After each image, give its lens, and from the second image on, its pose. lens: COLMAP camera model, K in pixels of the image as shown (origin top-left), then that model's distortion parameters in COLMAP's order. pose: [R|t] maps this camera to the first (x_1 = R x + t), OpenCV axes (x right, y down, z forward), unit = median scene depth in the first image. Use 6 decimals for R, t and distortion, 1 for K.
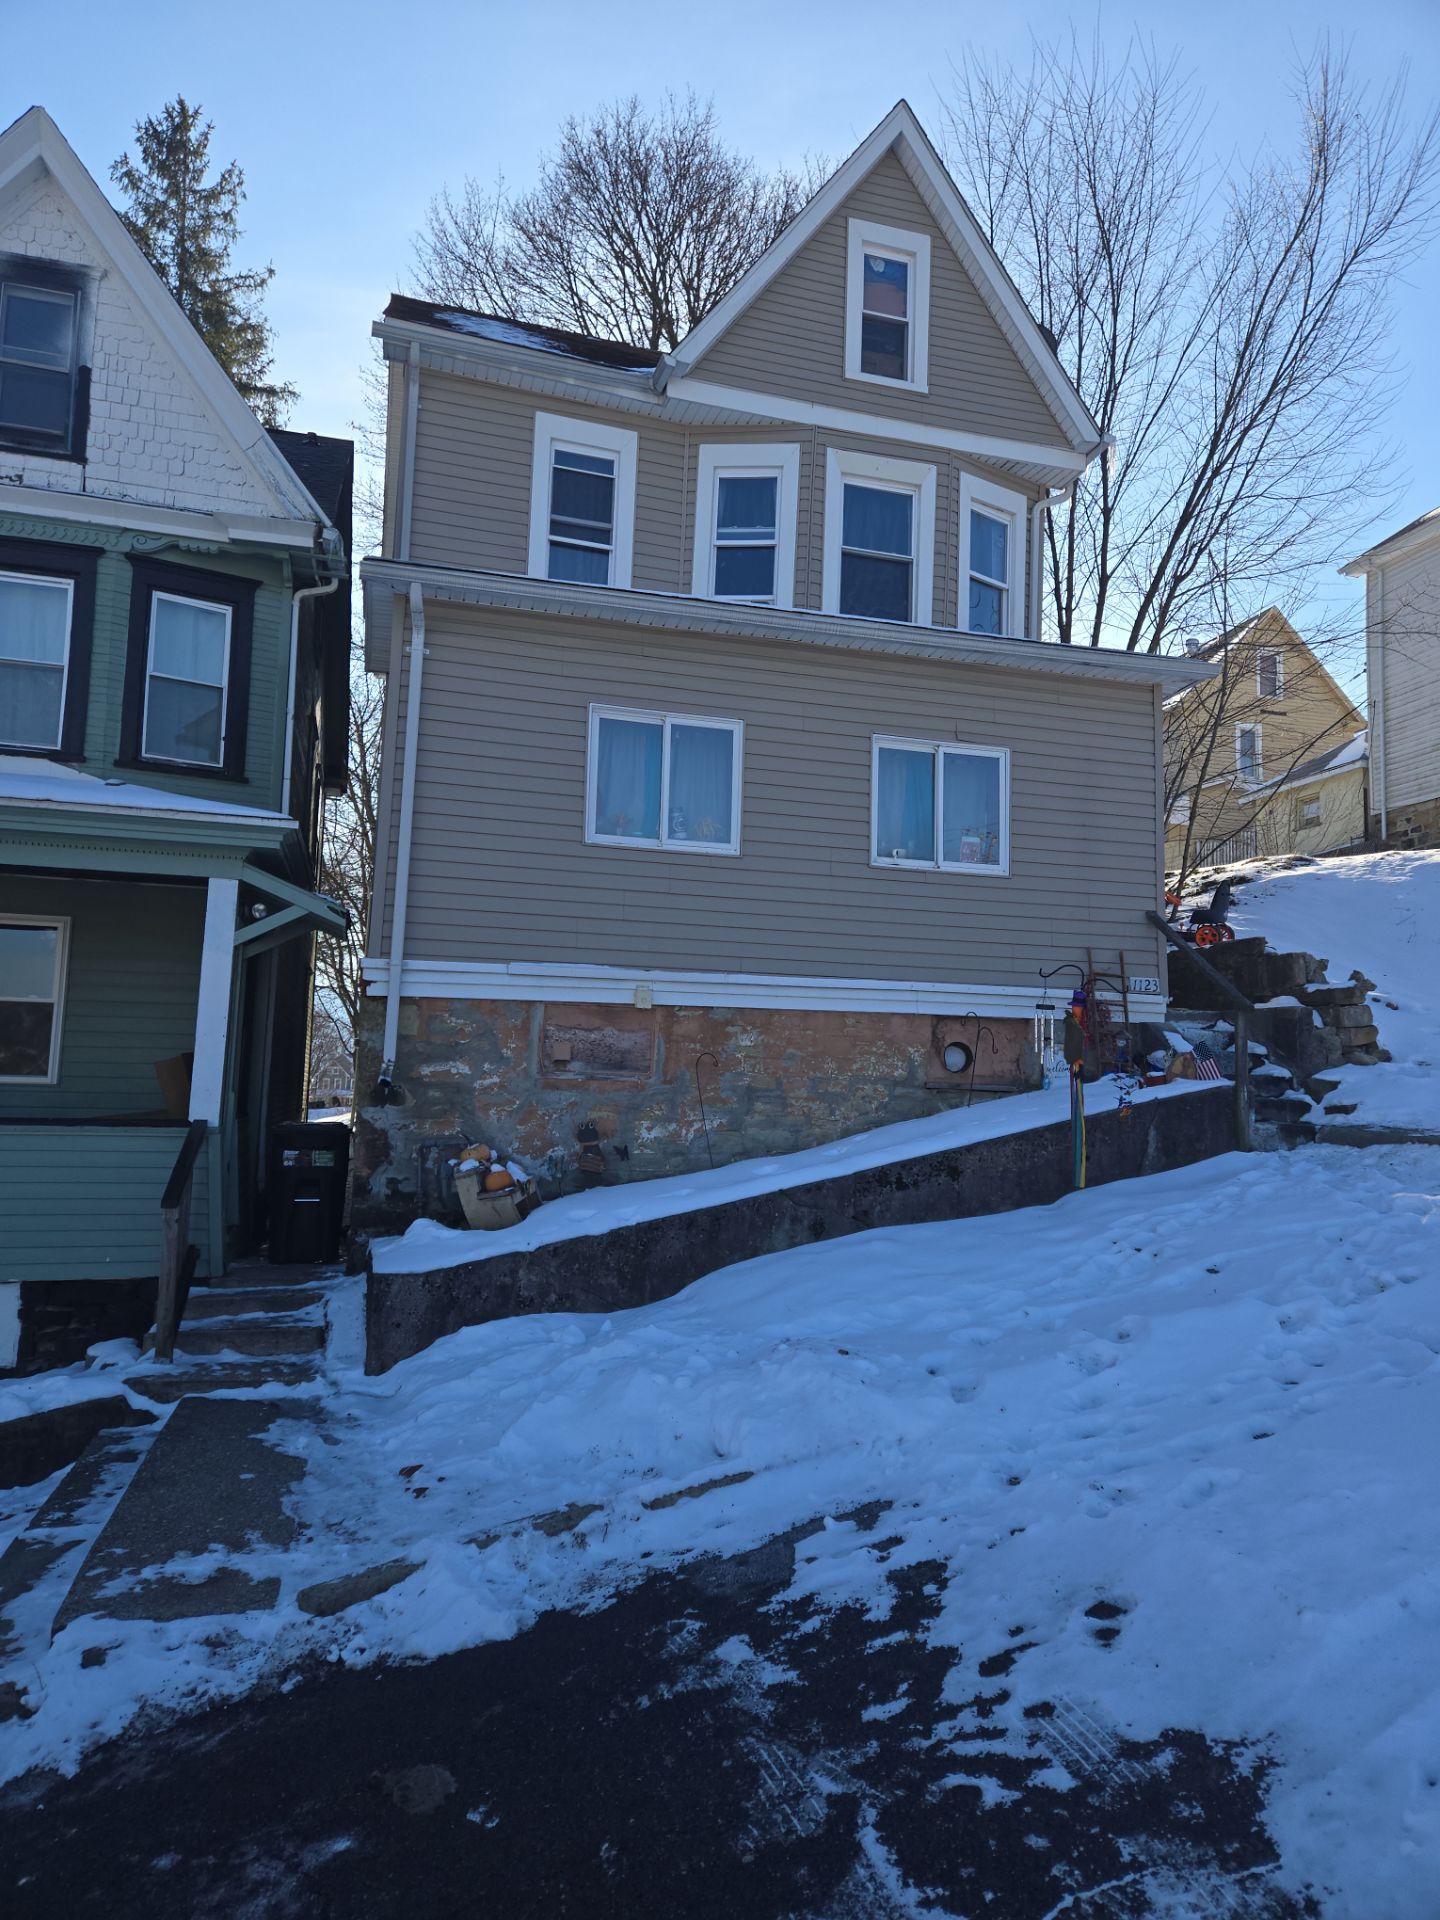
lens RADIAL K [[1411.9, 0, 714.4], [0, 1411.9, 950.7], [0, 0, 1]] dist [0.063899, -0.061315]
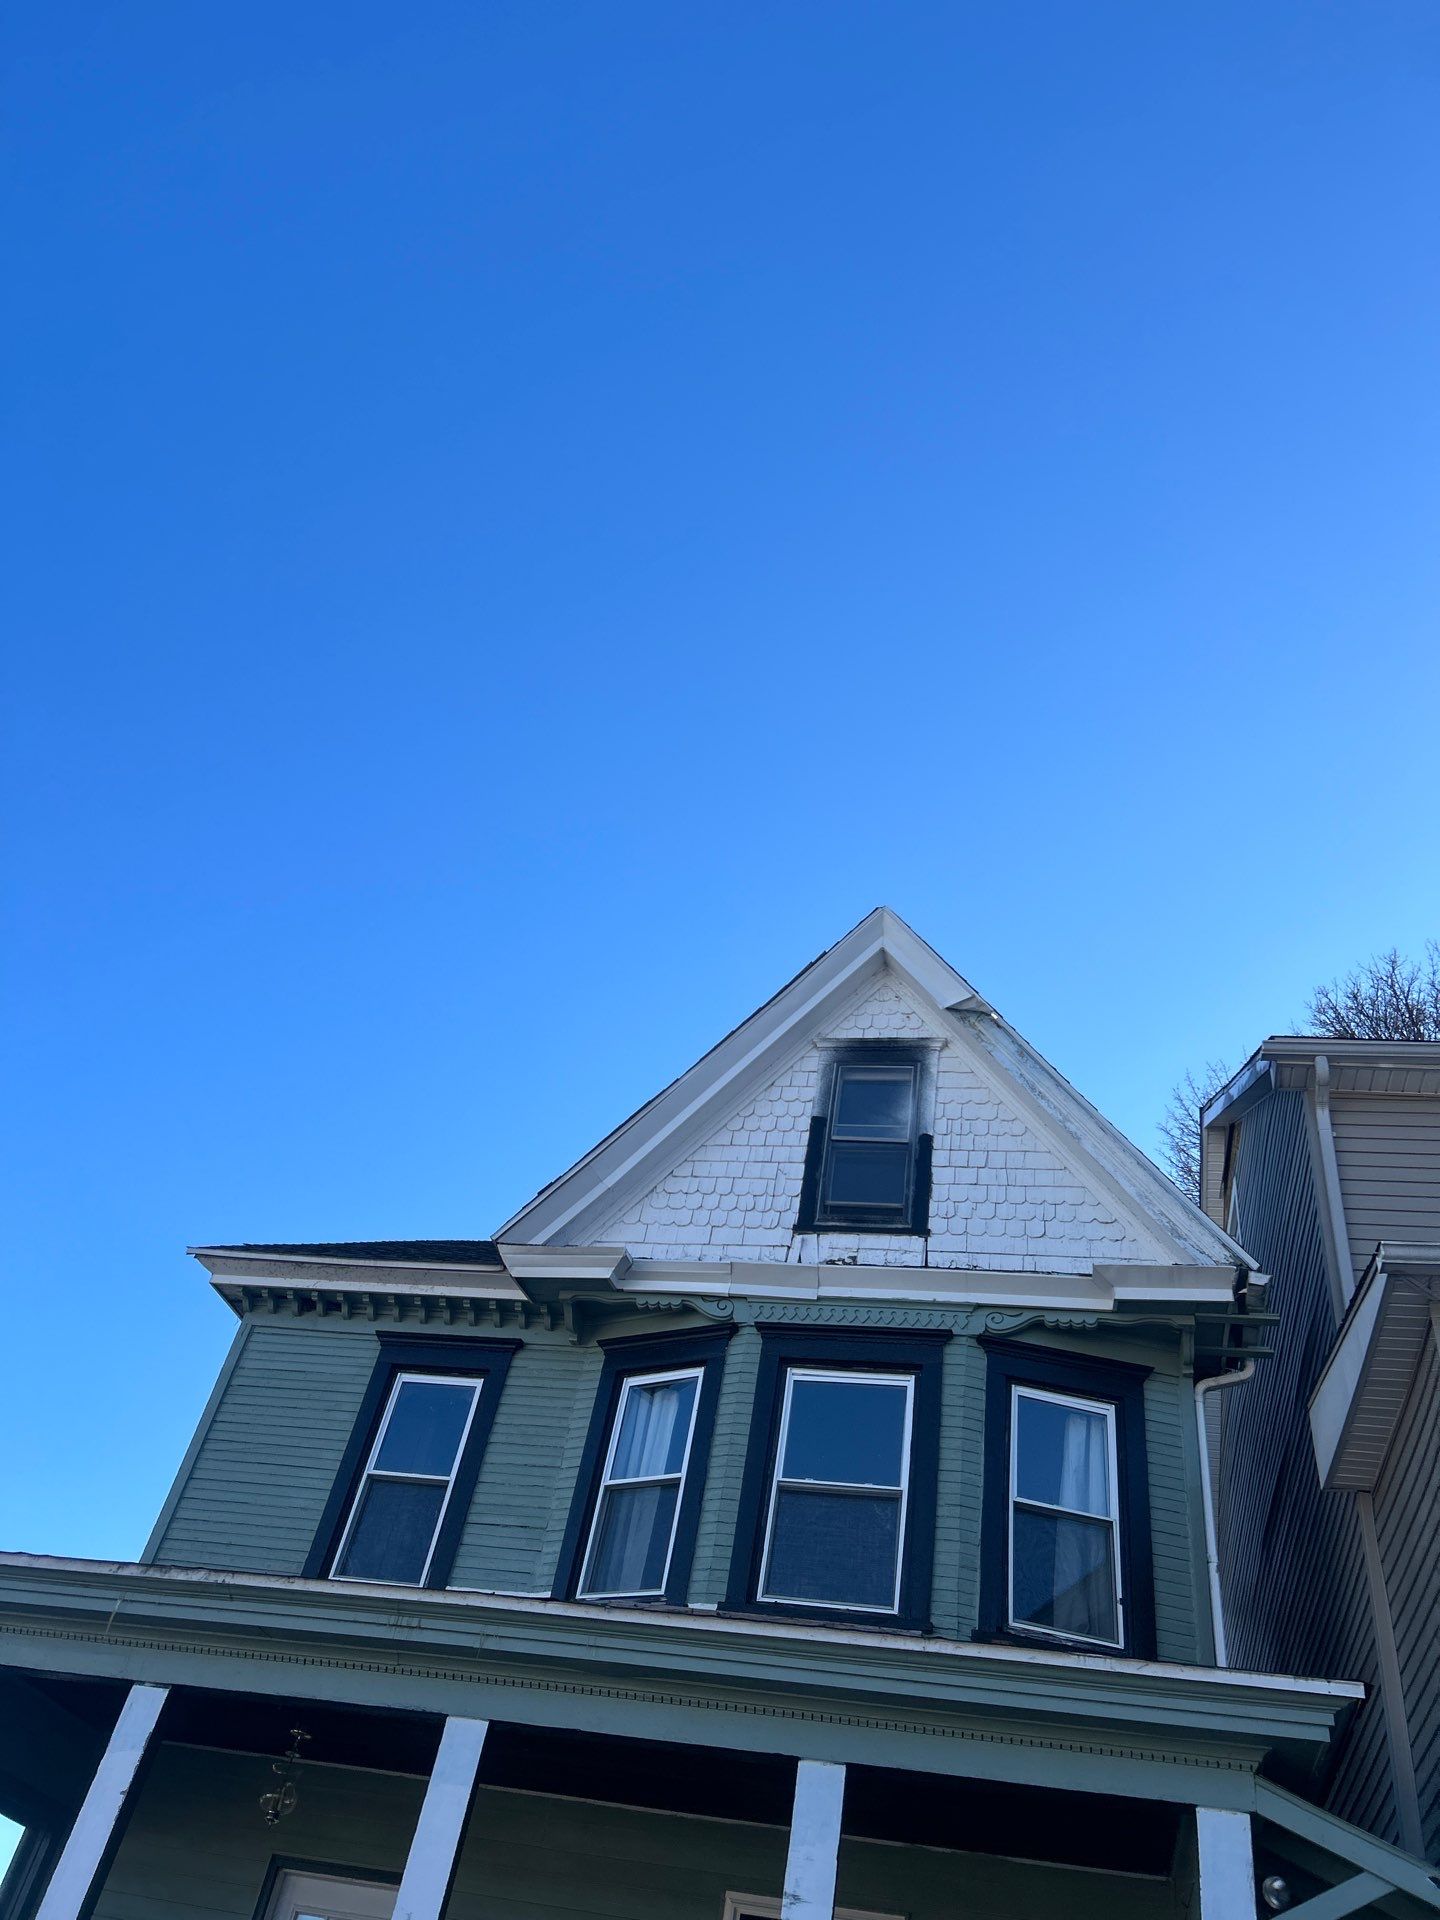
lens RADIAL K [[1411.9, 0, 714.4], [0, 1411.9, 950.7], [0, 0, 1]] dist [0.063899, -0.061315]
pose [[0.912580, -0.194746, -0.359544, -0.227031], [-0.077998, 0.780246, -0.620590, 0.044896], [0.401391, 0.594382, 0.696847, 0.288568]]
